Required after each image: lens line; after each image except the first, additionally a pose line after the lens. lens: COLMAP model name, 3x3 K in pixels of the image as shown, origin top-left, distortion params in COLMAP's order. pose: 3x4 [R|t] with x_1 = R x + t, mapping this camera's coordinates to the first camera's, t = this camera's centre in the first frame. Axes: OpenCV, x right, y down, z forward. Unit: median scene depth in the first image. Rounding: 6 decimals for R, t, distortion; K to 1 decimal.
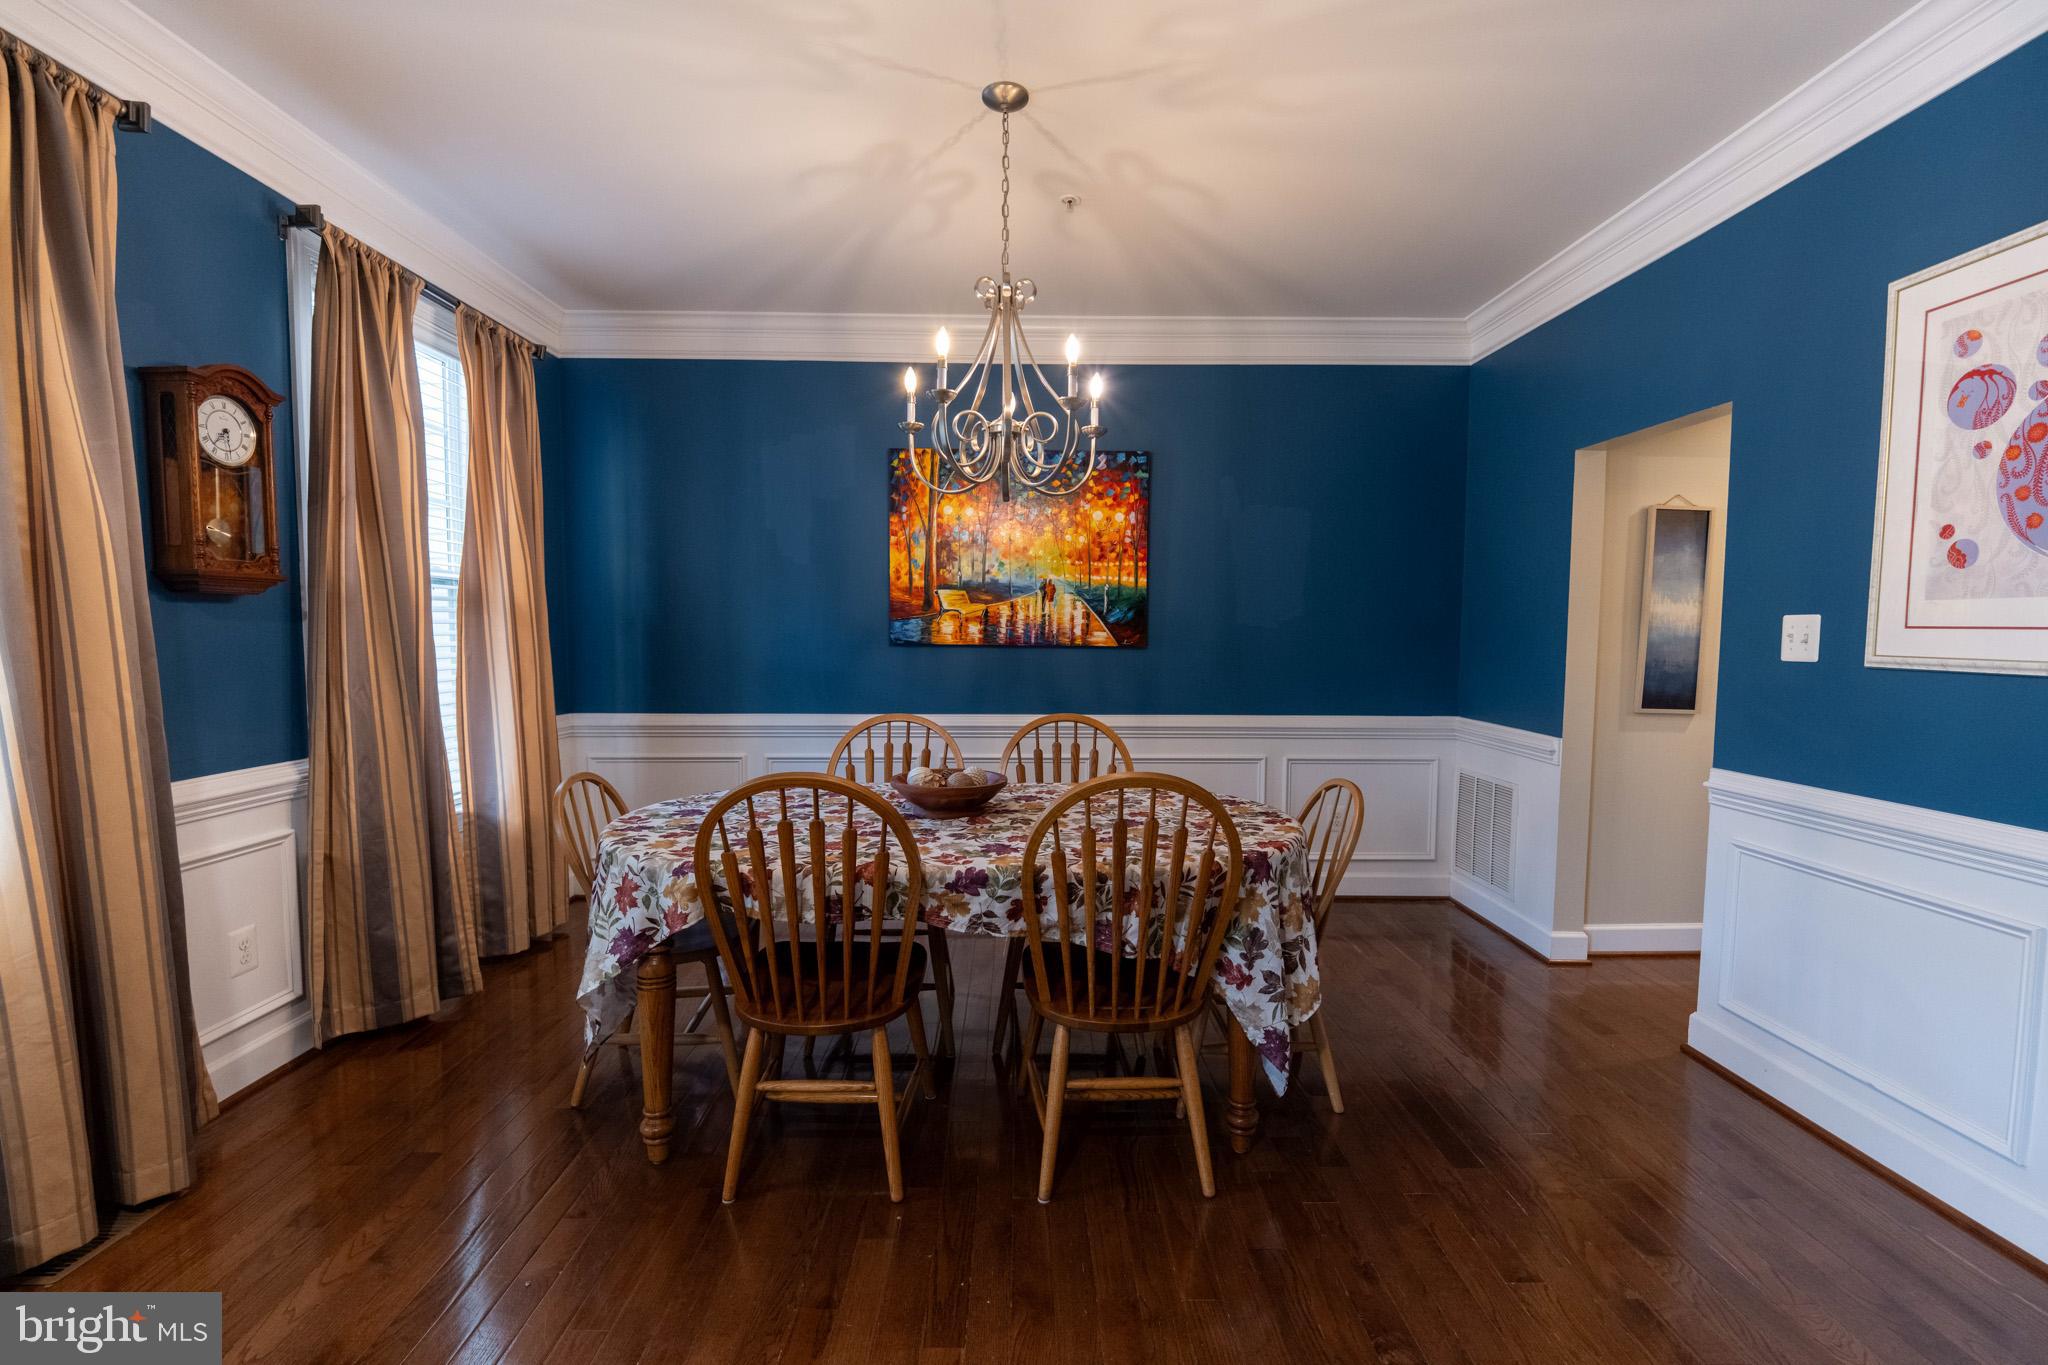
lens RADIAL K [[855.8, 0, 1033.8], [0, 855.8, 690.3], [0, 0, 1]] dist [0.000172, -0.000287]
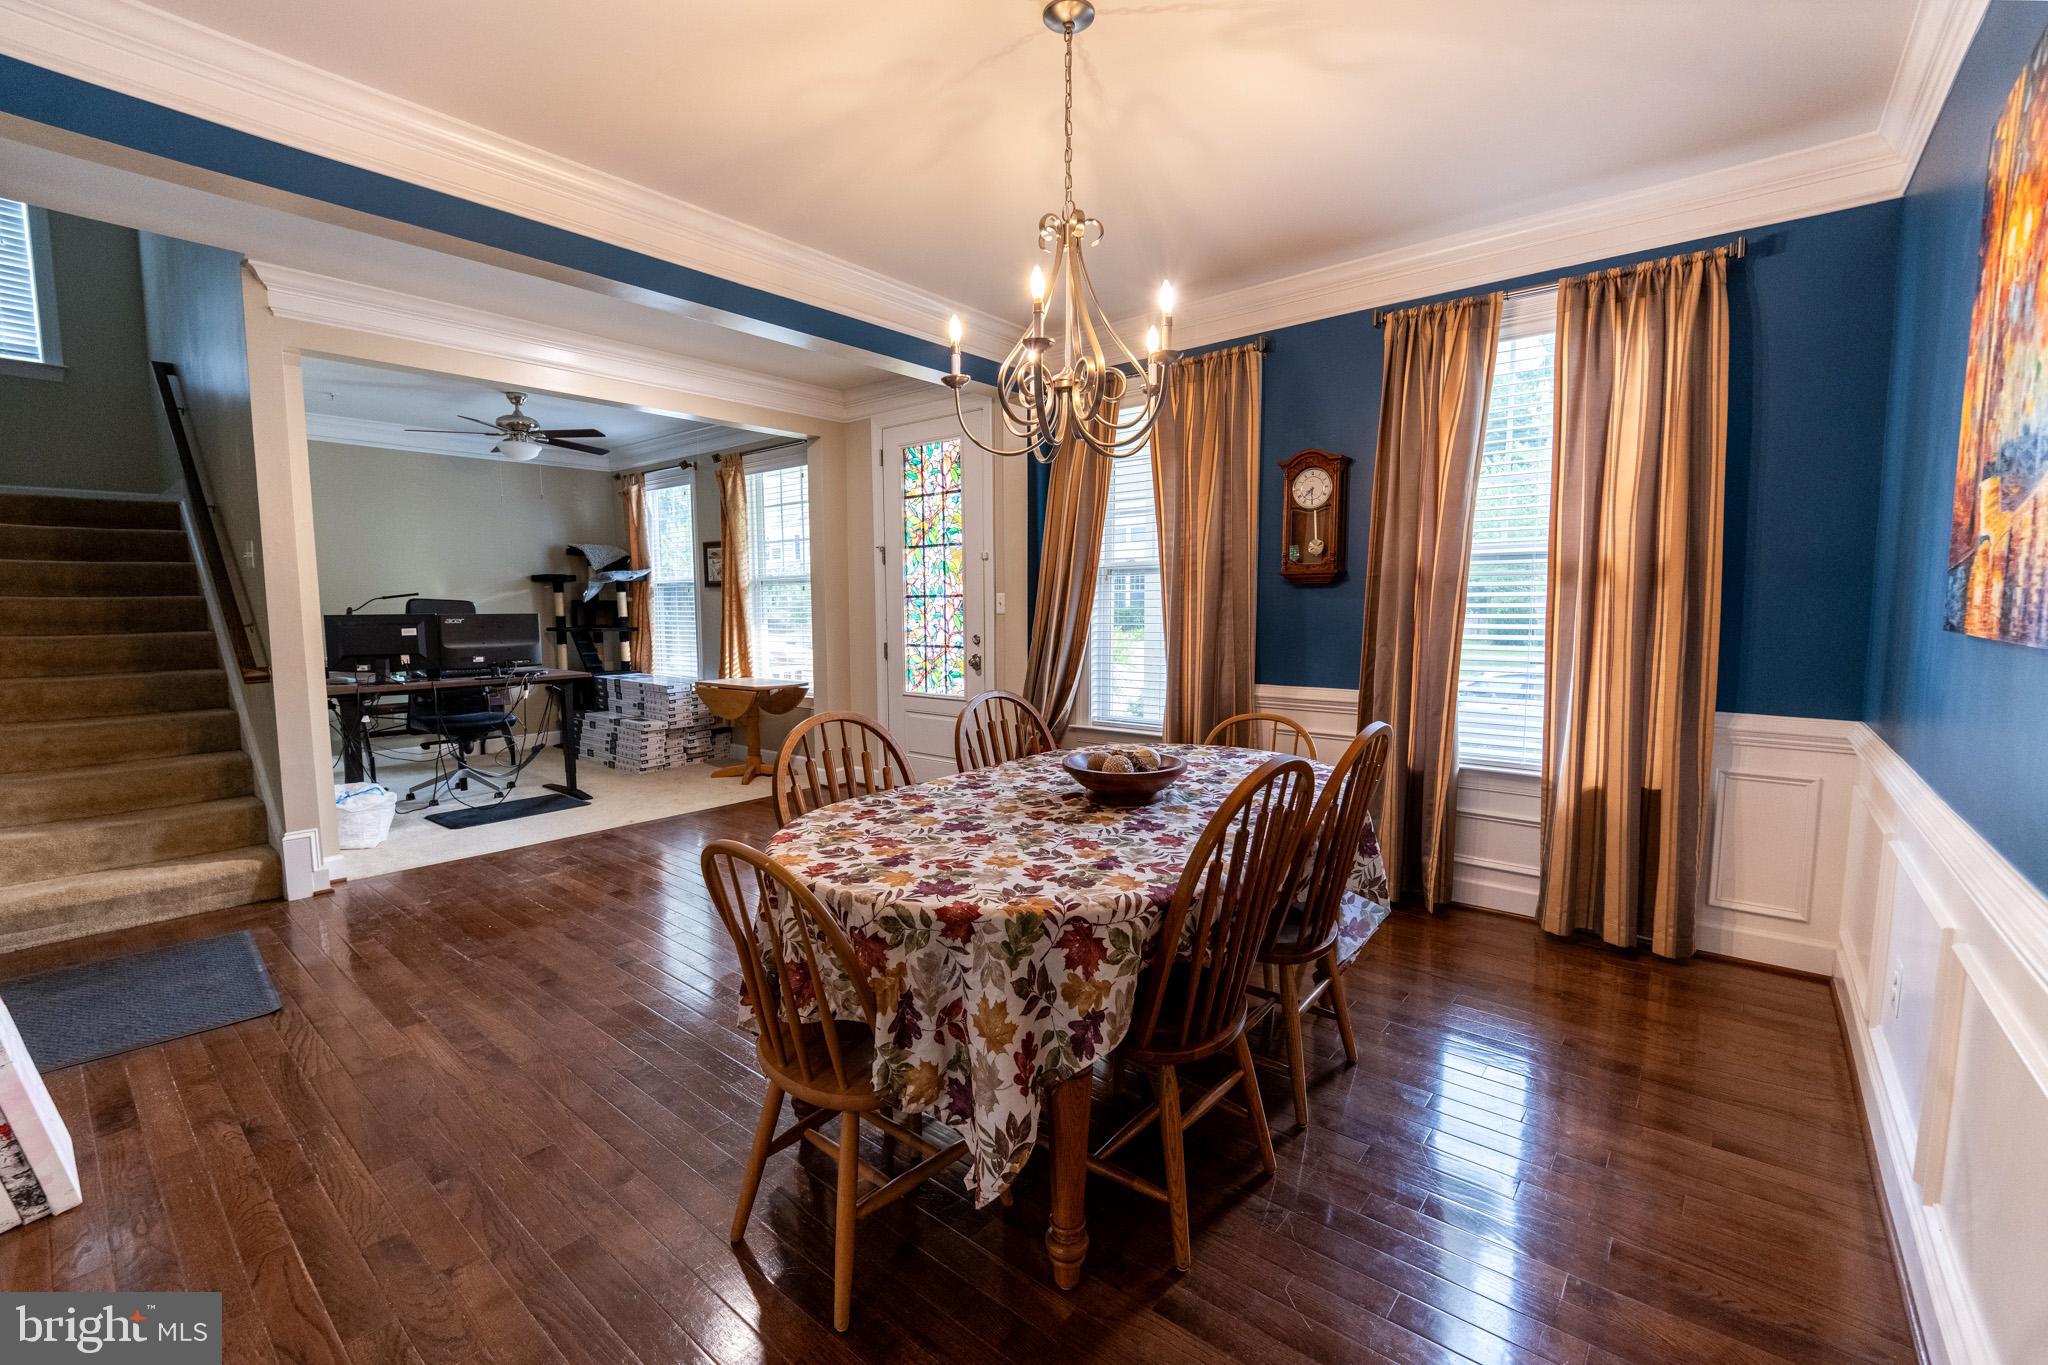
lens RADIAL K [[855.8, 0, 1033.8], [0, 855.8, 690.3], [0, 0, 1]] dist [0.000172, -0.000287]
pose [[-0.643203, 0.075267, -0.761987, 0.769159], [-0.045189, 0.989691, 0.135903, -0.107573], [0.764361, 0.121847, -0.633171, 1.709345]]
